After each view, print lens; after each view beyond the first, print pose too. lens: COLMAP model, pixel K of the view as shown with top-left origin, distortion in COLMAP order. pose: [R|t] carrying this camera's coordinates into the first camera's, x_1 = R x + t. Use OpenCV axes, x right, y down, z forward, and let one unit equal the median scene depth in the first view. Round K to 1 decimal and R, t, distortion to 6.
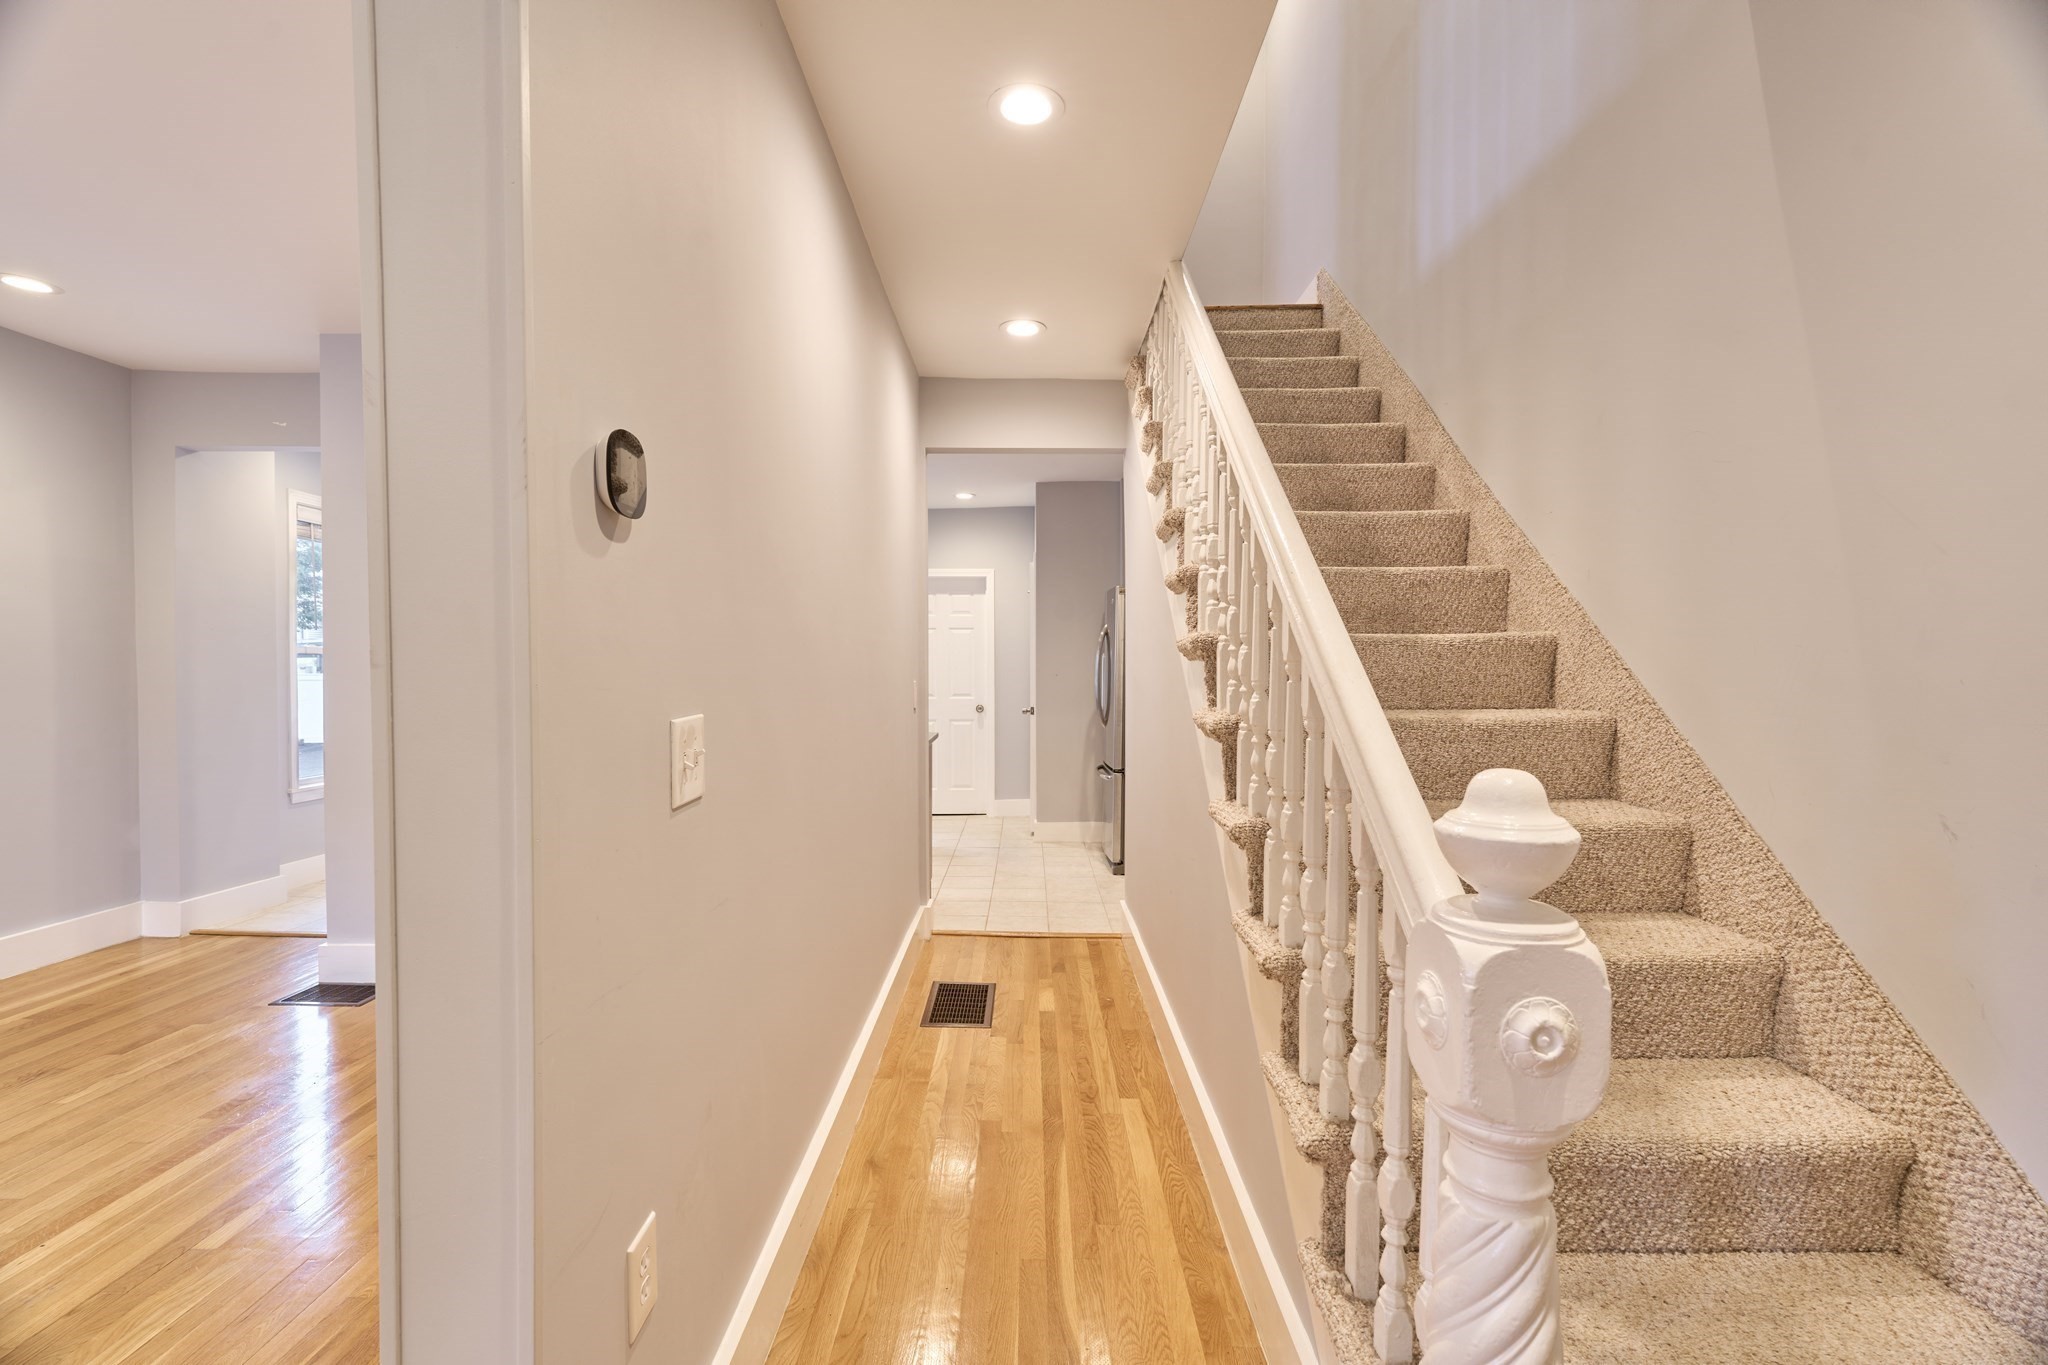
lens RADIAL K [[914.2, 0, 1022.8], [0, 914.2, 676.3], [0, 0, 1]] dist [-0.009312, 0.003171]
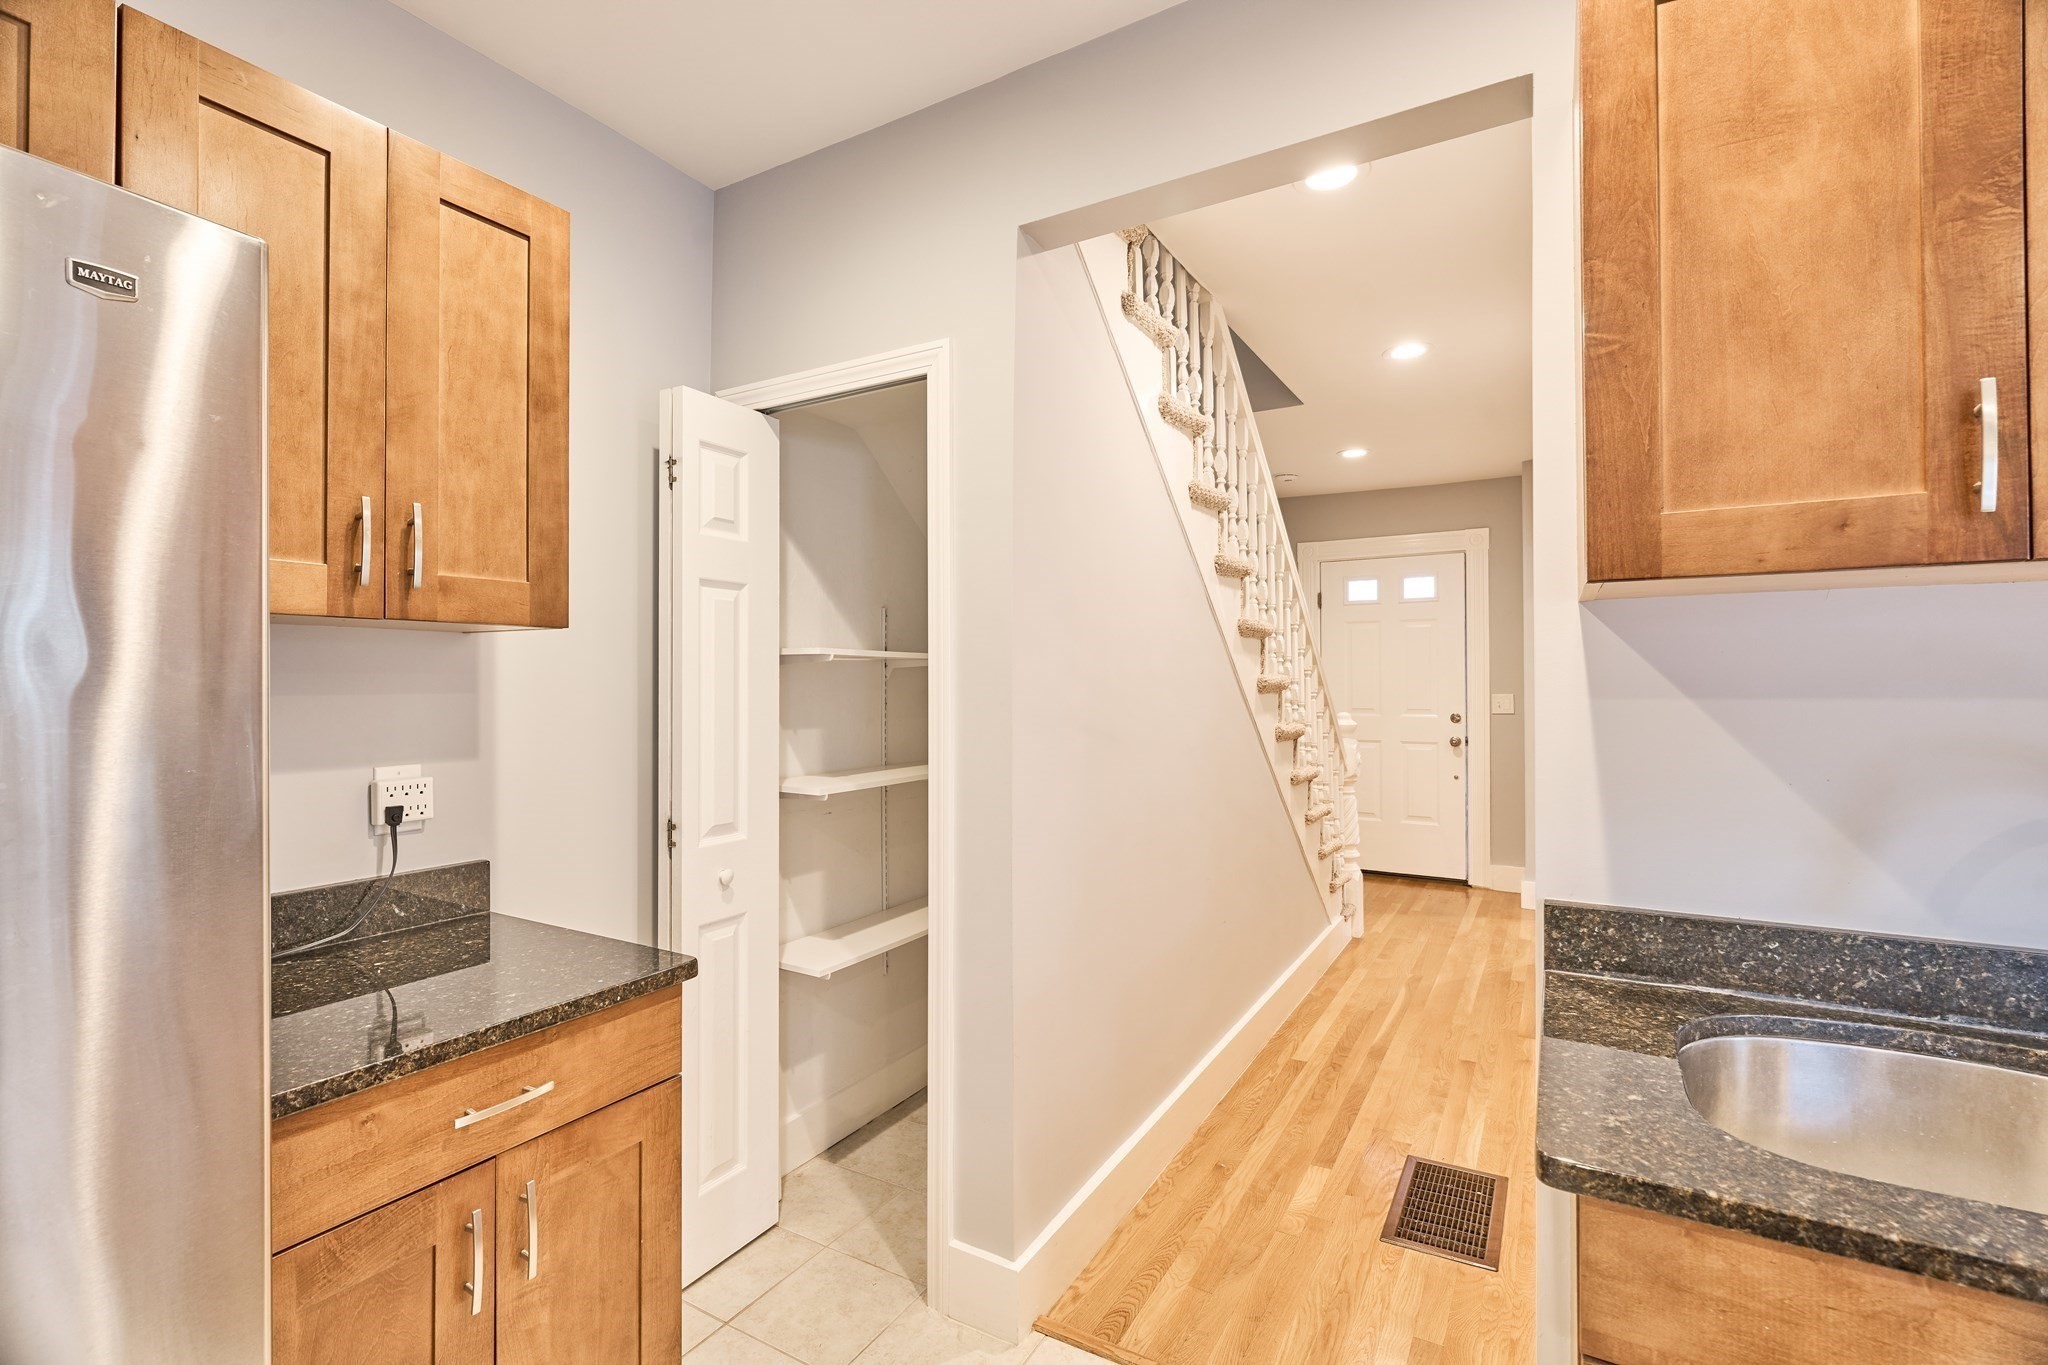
lens RADIAL K [[914.2, 0, 1020.5], [0, 914.2, 675.0], [0, 0, 1]] dist [-0.009312, 0.003171]
pose [[-0.862070, 0.001047, 0.506788, -0.183176], [0.005312, 0.999962, 0.006969, -0.054191], [-0.506761, 0.008700, -0.862042, 2.311624]]
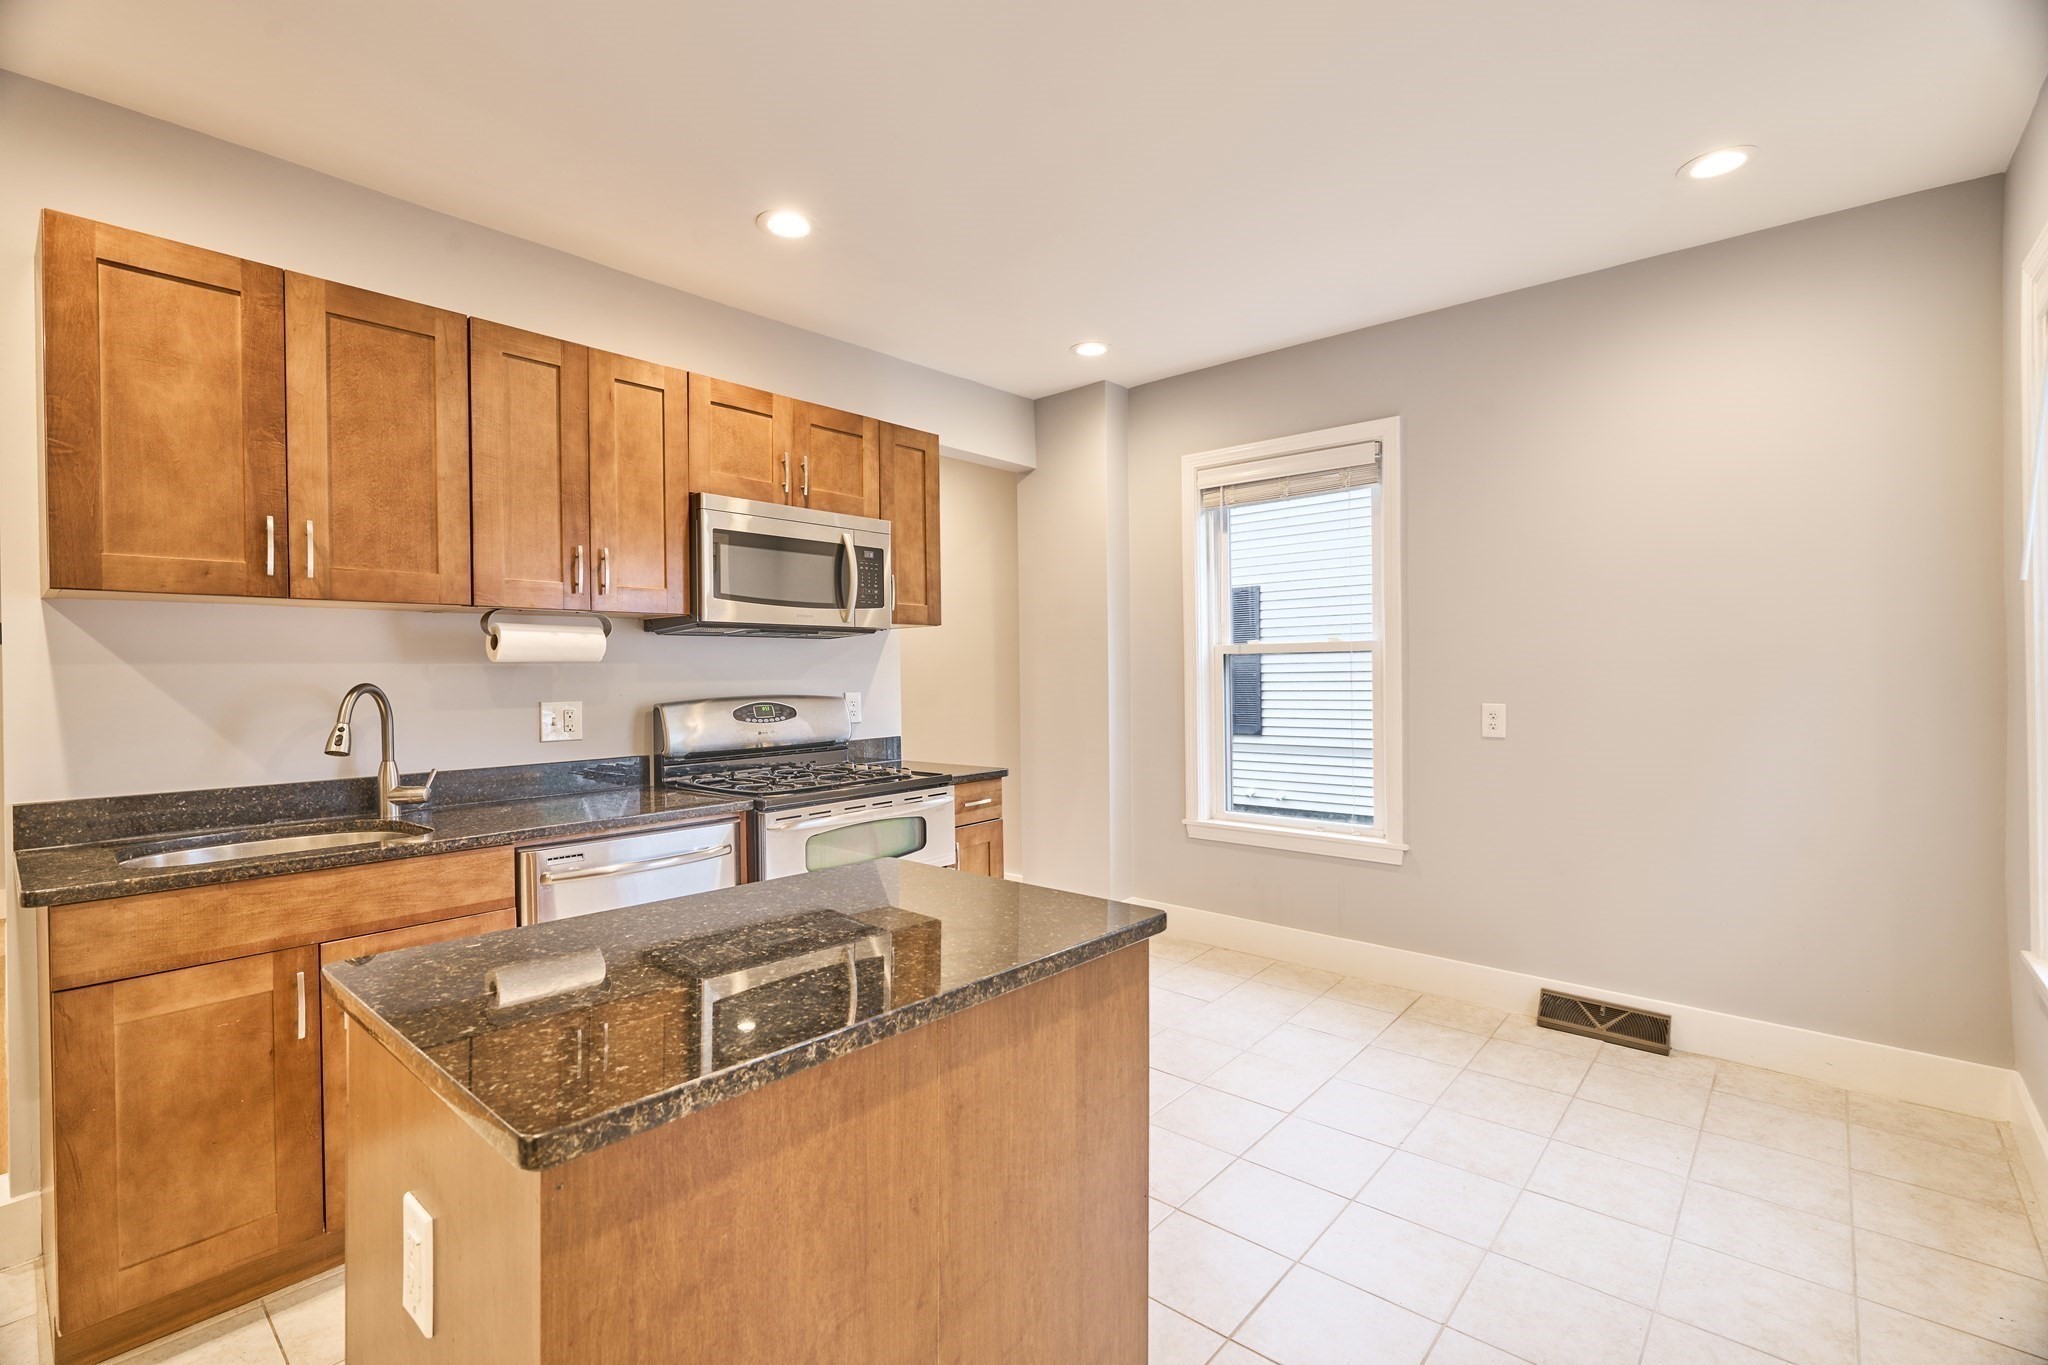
lens RADIAL K [[914.2, 0, 1028.0], [0, 914.2, 678.6], [0, 0, 1]] dist [-0.009312, 0.003171]
pose [[-0.656235, 0.006218, -0.754531, -0.127683], [-0.000519, 0.999962, 0.008692, 0.009290], [0.754557, 0.006095, -0.656207, 3.693903]]
